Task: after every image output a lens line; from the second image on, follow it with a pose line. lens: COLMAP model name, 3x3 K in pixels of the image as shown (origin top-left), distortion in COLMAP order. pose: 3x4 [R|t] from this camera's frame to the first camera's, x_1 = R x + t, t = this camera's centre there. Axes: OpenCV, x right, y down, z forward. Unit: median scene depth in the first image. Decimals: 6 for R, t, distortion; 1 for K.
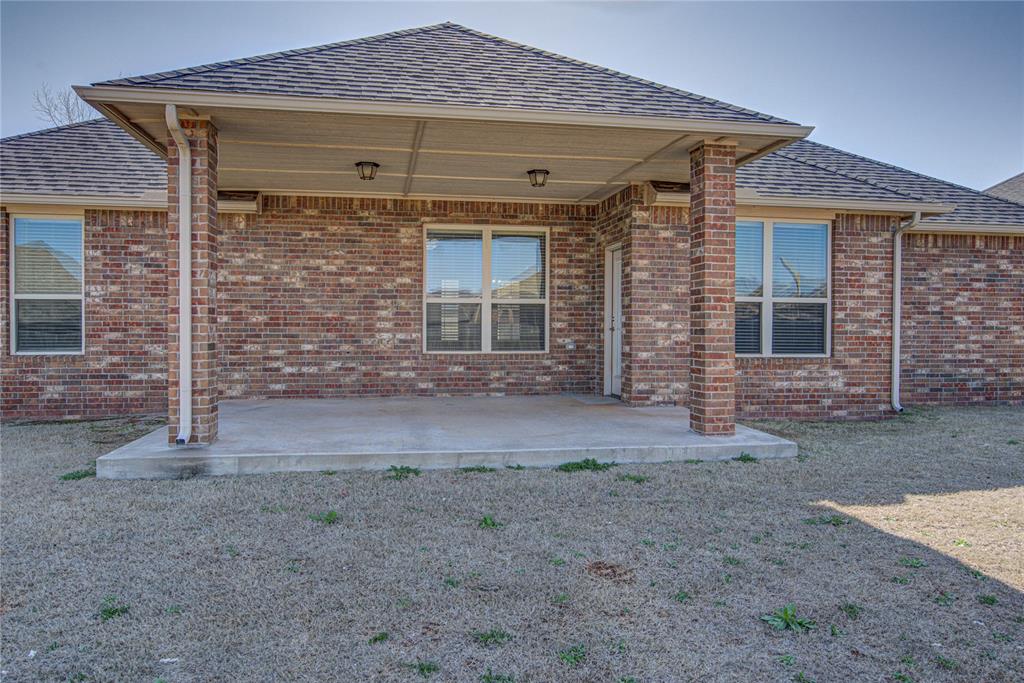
lens RADIAL K [[697.3, 0, 500.8], [0, 697.3, 339.3], [0, 0, 1]] dist [-0.012493, 0.005467]
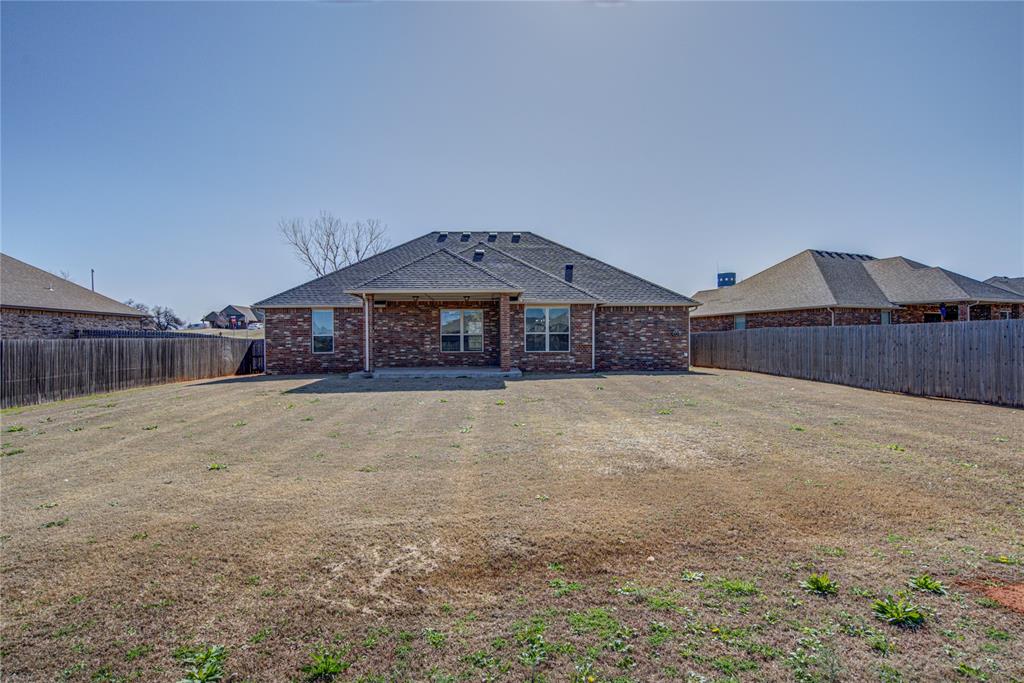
lens RADIAL K [[522.0, 0, 511.4], [0, 522.0, 347.4], [0, 0, 1]] dist [0.005504, -0.000247]
pose [[0.992458, -0.010032, -0.122170, 0.494941], [0.008836, 0.999908, -0.010330, 0.026842], [0.122262, 0.009172, 0.992455, -1.260088]]
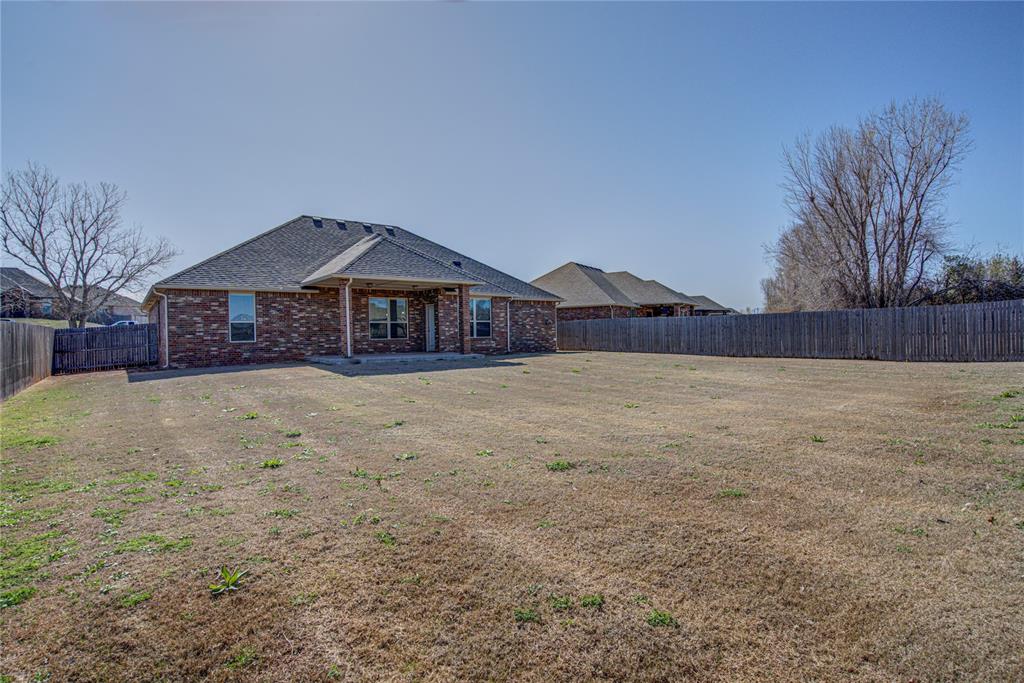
lens RADIAL K [[522.0, 0, 505.6], [0, 522.0, 336.9], [0, 0, 1]] dist [0.005504, -0.000247]
pose [[0.892084, -0.020442, 0.451406, -0.645429], [0.029682, 0.999470, -0.013397, 0.059389], [-0.450893, 0.025350, 0.892218, -1.367878]]
